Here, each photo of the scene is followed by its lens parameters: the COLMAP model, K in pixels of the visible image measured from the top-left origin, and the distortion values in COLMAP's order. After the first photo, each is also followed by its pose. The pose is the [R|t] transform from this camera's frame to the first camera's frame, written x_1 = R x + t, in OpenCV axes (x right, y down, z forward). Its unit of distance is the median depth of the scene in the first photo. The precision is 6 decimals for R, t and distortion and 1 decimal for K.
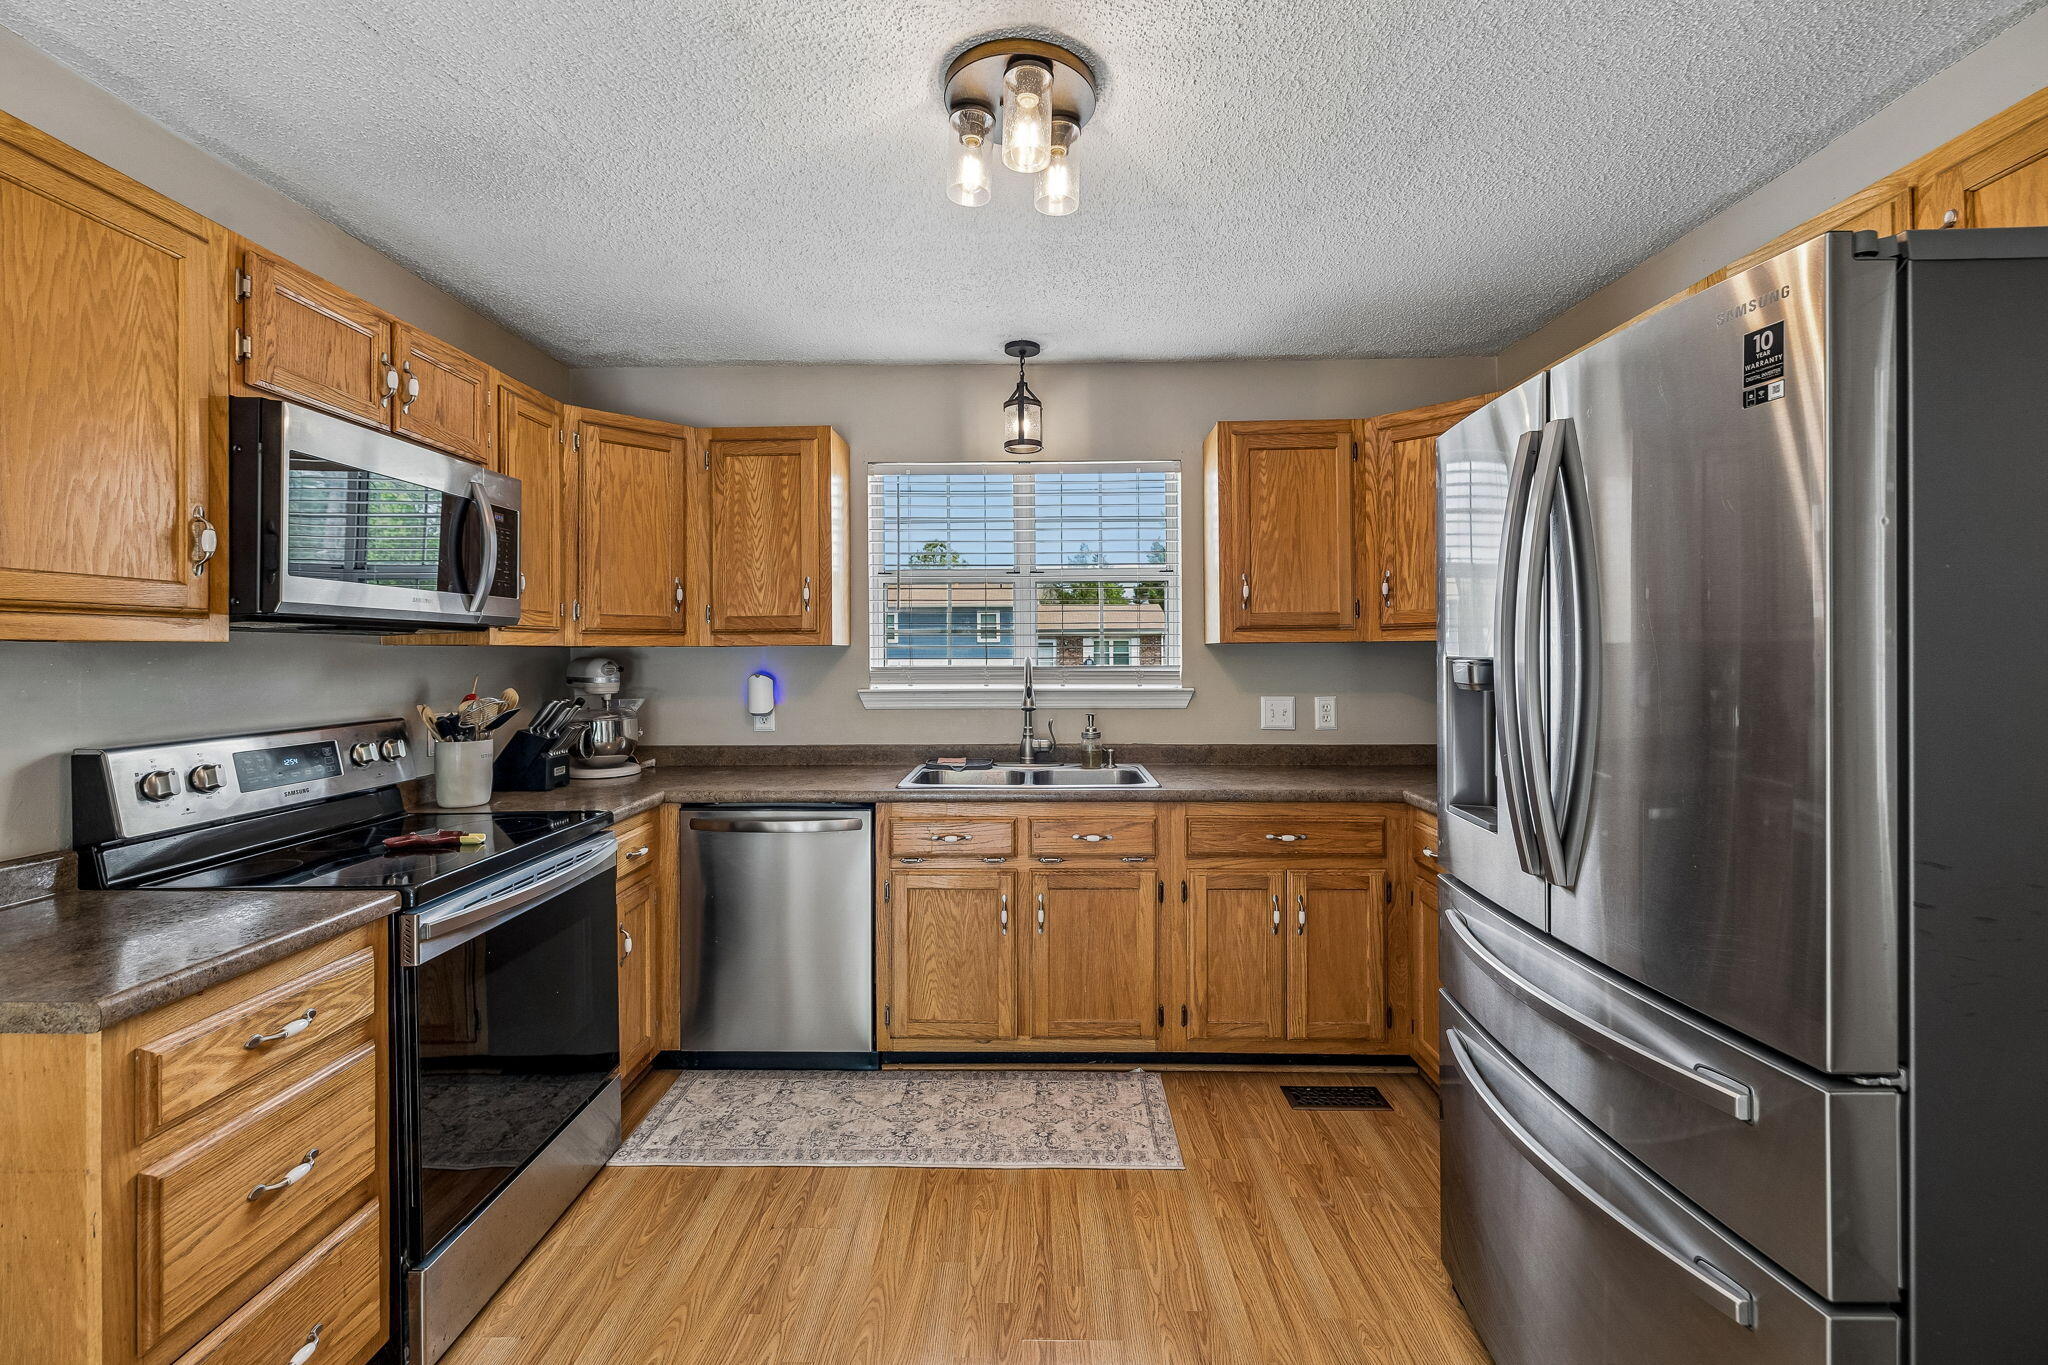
lens RADIAL K [[869.1, 0, 1017.6], [0, 869.1, 652.6], [0, 0, 1]] dist [0.003252, -0.000129]
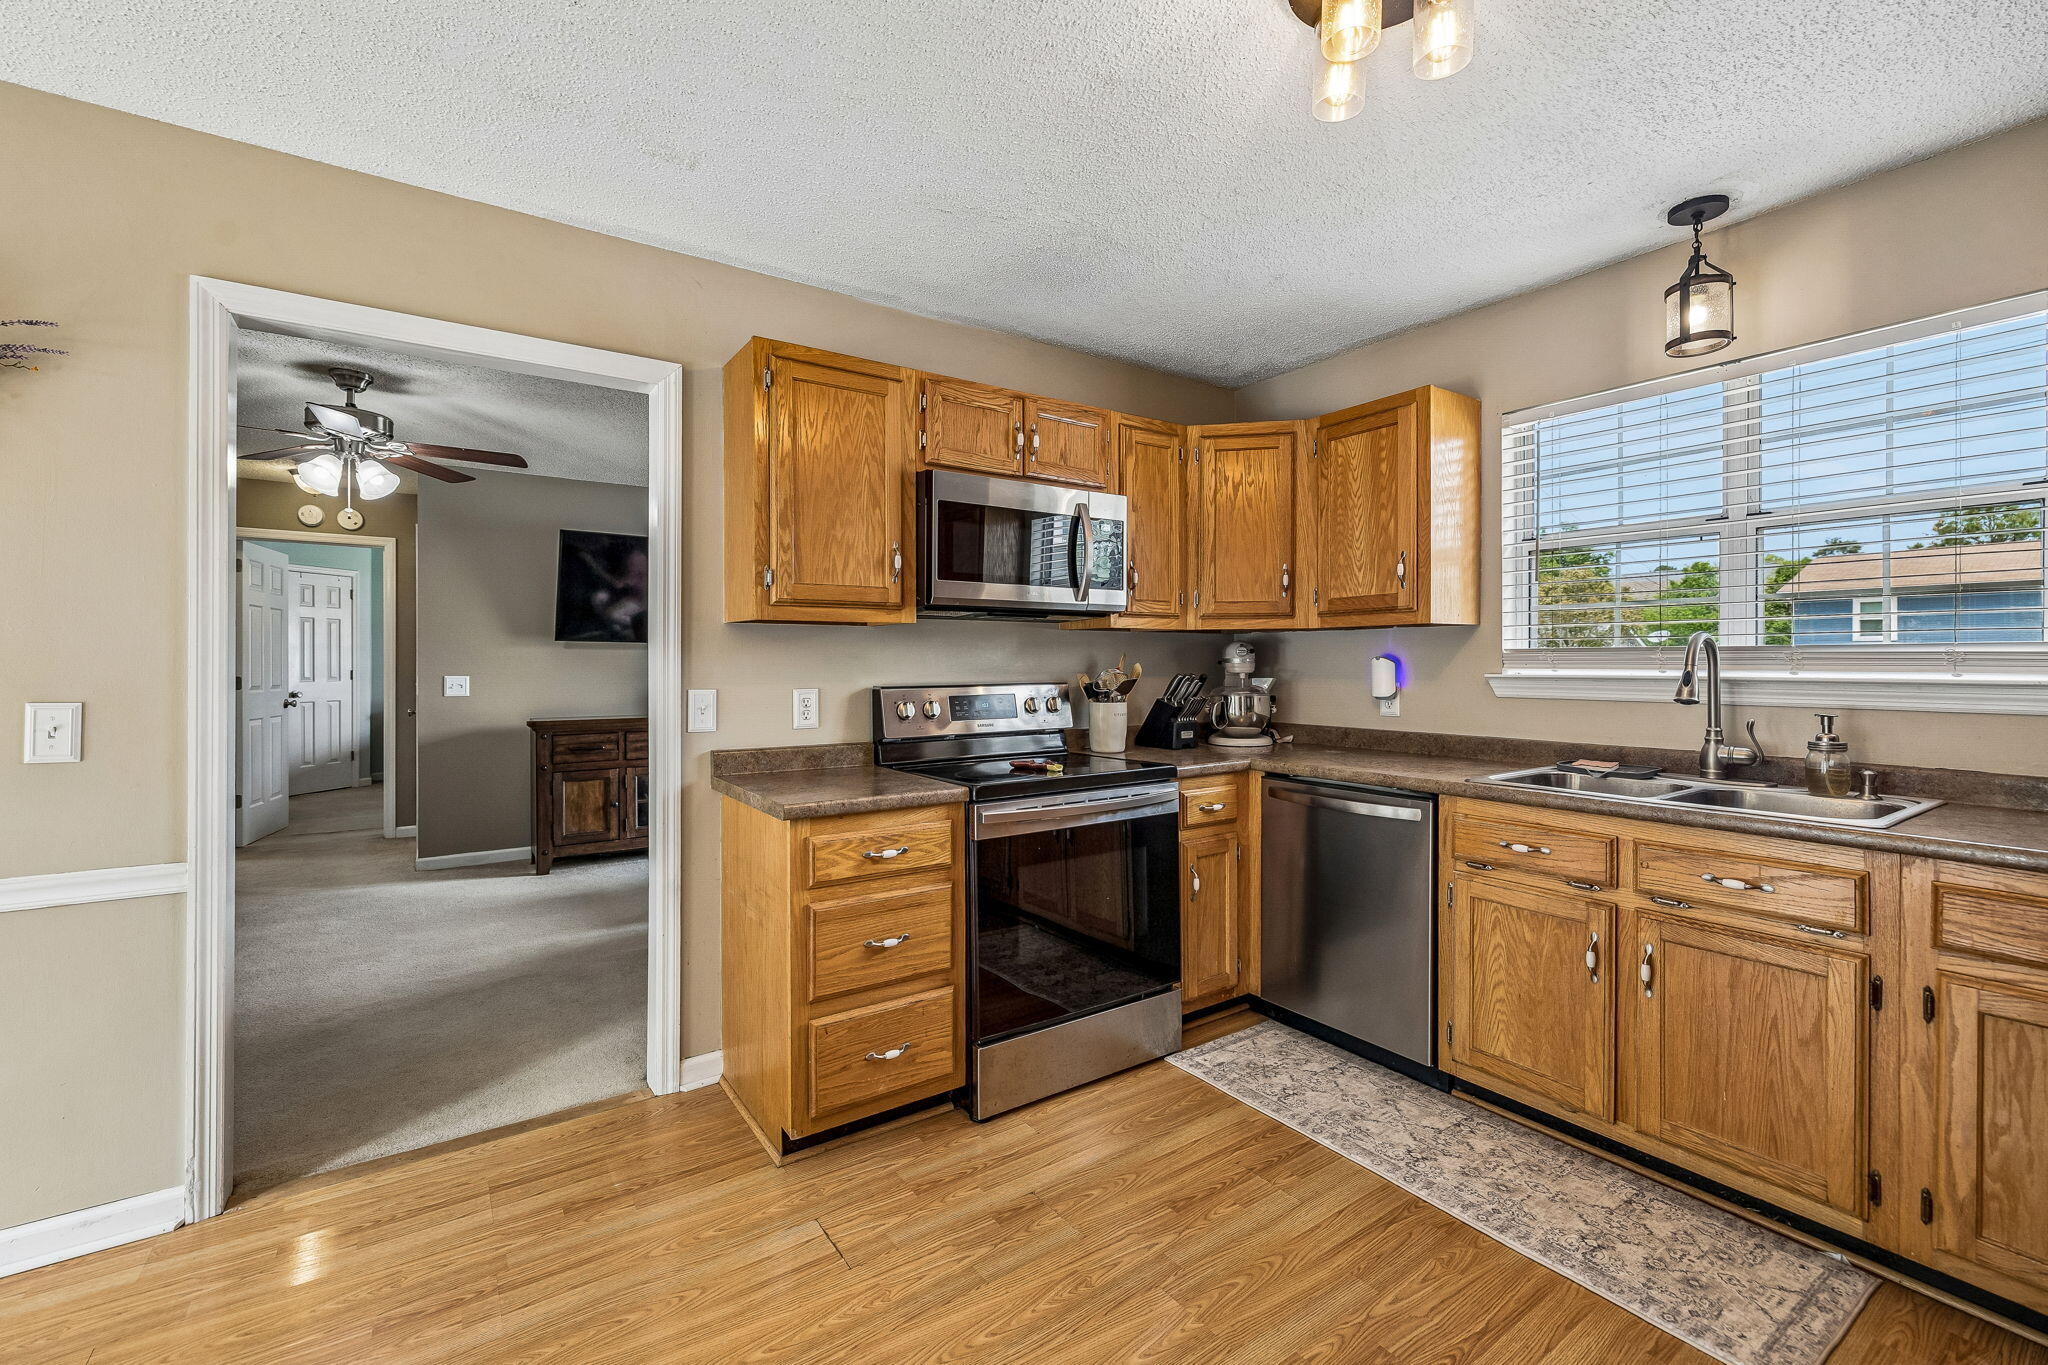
lens RADIAL K [[869.1, 0, 1017.3], [0, 869.1, 667.1], [0, 0, 1]] dist [0.003252, -0.000129]
pose [[0.579808, 0.009300, -0.814700, 0.318466], [0.000077, 0.999934, 0.011469, 0.030919], [0.814753, -0.006712, 0.579769, 0.125254]]
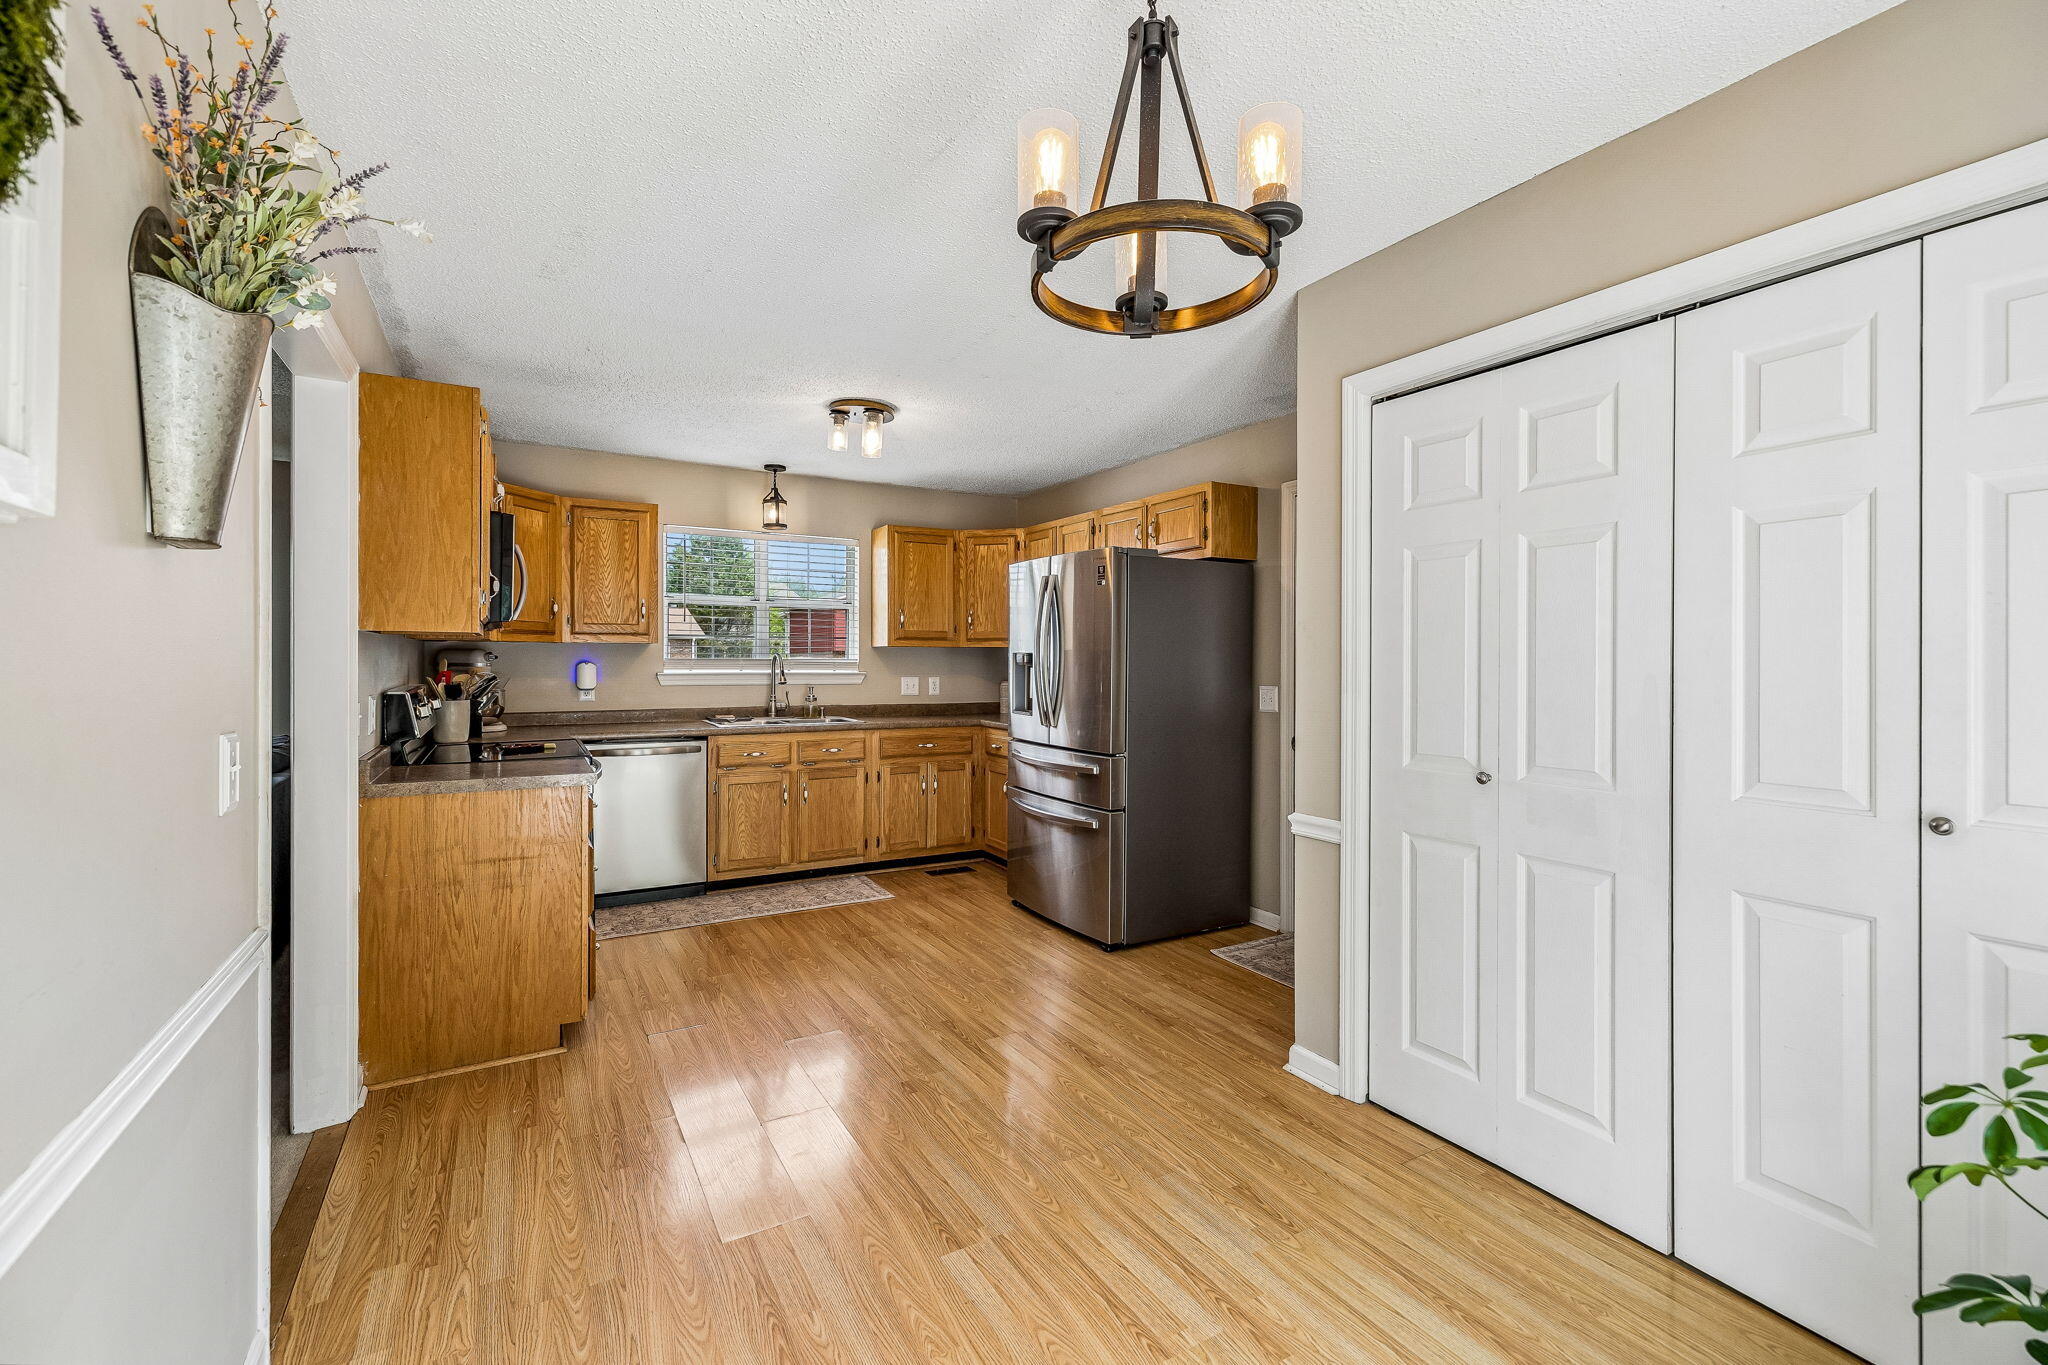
lens RADIAL K [[869.1, 0, 1013.8], [0, 869.1, 667.5], [0, 0, 1]] dist [0.003252, -0.000129]
pose [[0.854820, 0.004459, 0.518906, -0.541396], [-0.010030, 0.999918, 0.007930, 0.018382], [-0.518828, -0.011983, 0.854794, -0.771748]]
